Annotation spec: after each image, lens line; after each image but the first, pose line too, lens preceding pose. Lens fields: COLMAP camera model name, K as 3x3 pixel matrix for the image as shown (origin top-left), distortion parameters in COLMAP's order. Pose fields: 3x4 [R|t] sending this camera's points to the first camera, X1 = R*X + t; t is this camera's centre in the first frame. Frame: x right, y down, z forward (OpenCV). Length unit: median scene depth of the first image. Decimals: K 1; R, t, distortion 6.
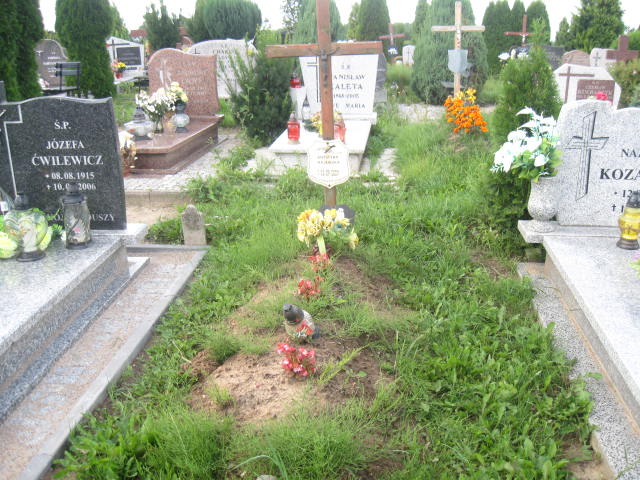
lens RADIAL K [[656.8, 0, 320.0], [0, 656.8, 240.0], [0, 0, 1]] dist [-0.159700, 0.127171]
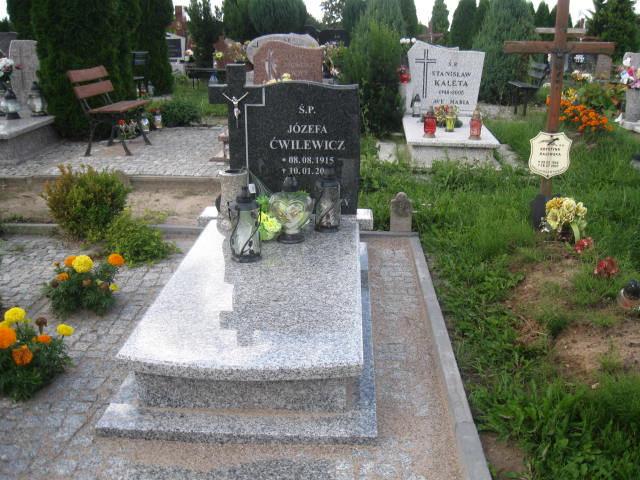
lens RADIAL K [[656.8, 0, 320.0], [0, 656.8, 240.0], [0, 0, 1]] dist [-0.159700, 0.127171]
pose [[0.999296, 0.010975, 0.035863, -0.405270], [-0.011078, 0.999935, 0.002692, 0.022355], [-0.035831, -0.003087, 0.999353, -0.028082]]
